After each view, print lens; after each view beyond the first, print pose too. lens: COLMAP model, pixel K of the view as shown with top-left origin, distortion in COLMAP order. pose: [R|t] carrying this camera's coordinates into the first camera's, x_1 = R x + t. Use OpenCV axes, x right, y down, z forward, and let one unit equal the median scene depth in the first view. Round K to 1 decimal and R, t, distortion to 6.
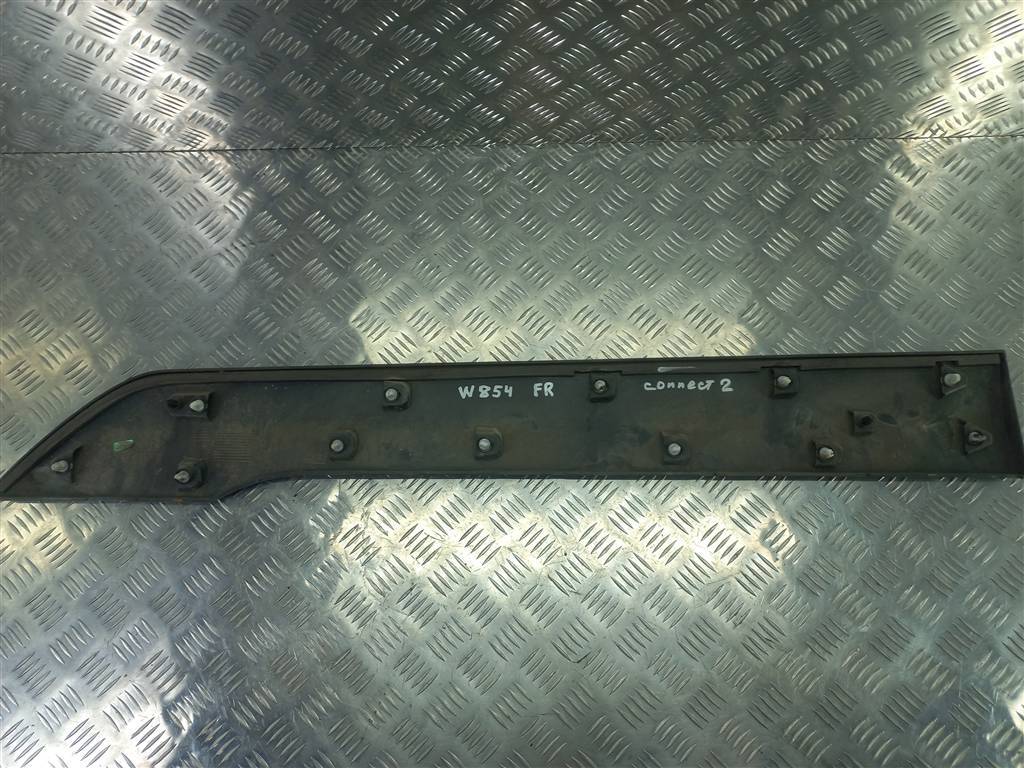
lens RADIAL K [[727.0, 0, 512.0], [0, 727.0, 384.0], [0, 0, 1]] dist [0.012303, -0.038108]
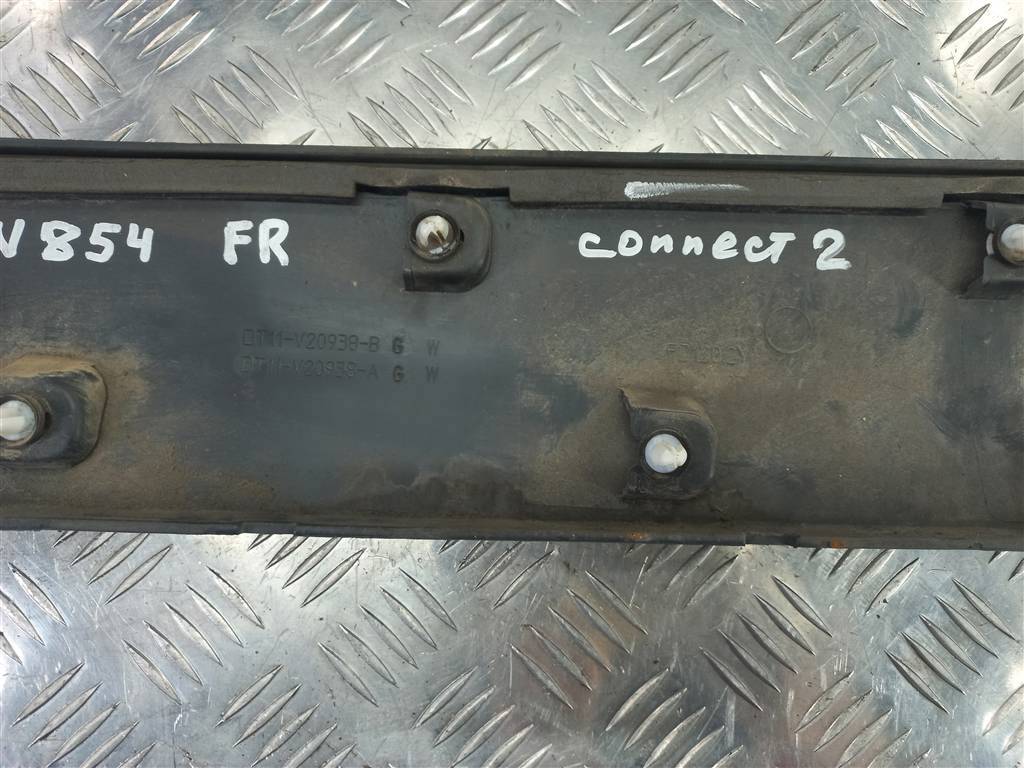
lens RADIAL K [[727.0, 0, 512.0], [0, 727.0, 384.0], [0, 0, 1]] dist [0.012303, -0.038108]
pose [[0.998245, 0.027491, 0.052442, 0.138835], [-0.034409, 0.990121, 0.135929, 0.021837], [-0.048187, -0.137495, 0.989330, 0.684732]]
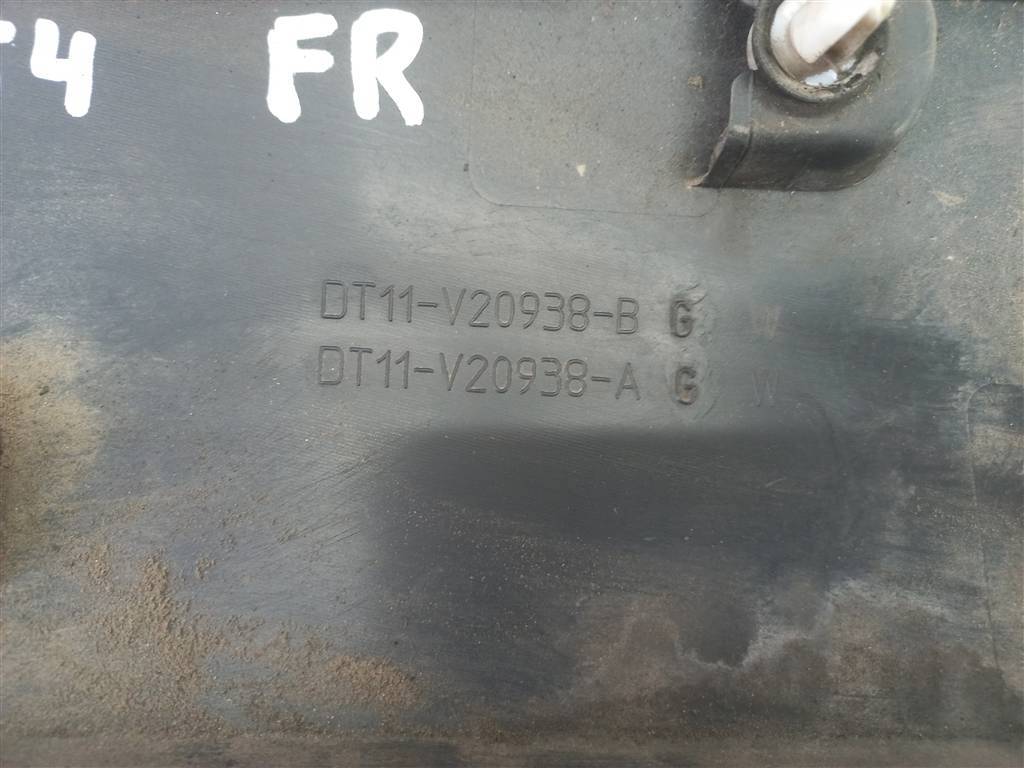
lens RADIAL K [[727.0, 0, 512.0], [0, 727.0, 384.0], [0, 0, 1]] dist [0.012303, -0.038108]
pose [[0.998256, 0.021820, 0.054860, 0.067221], [-0.033710, 0.973500, 0.226188, 0.032208], [-0.048471, -0.227642, 0.972538, 0.869005]]
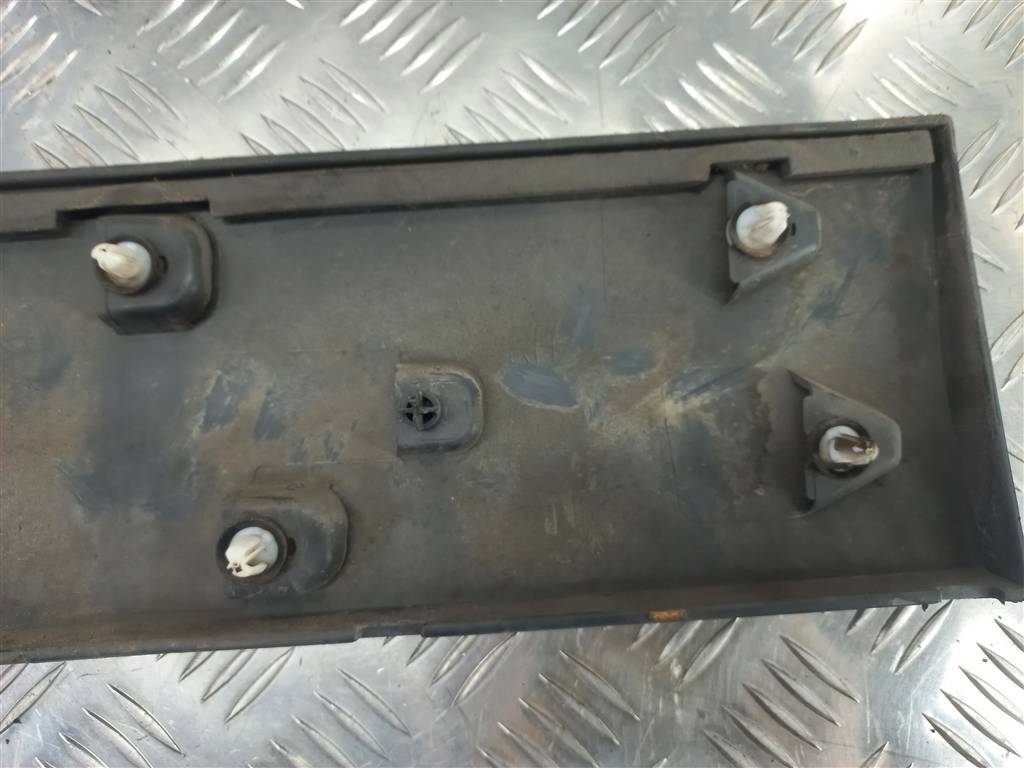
lens RADIAL K [[727.0, 0, 512.0], [0, 727.0, 384.0], [0, 0, 1]] dist [0.012303, -0.038108]
pose [[0.994584, -0.058586, 0.085849, 0.479045], [0.045848, 0.988590, 0.143483, 0.007311], [-0.093276, -0.138770, 0.985922, 0.725487]]
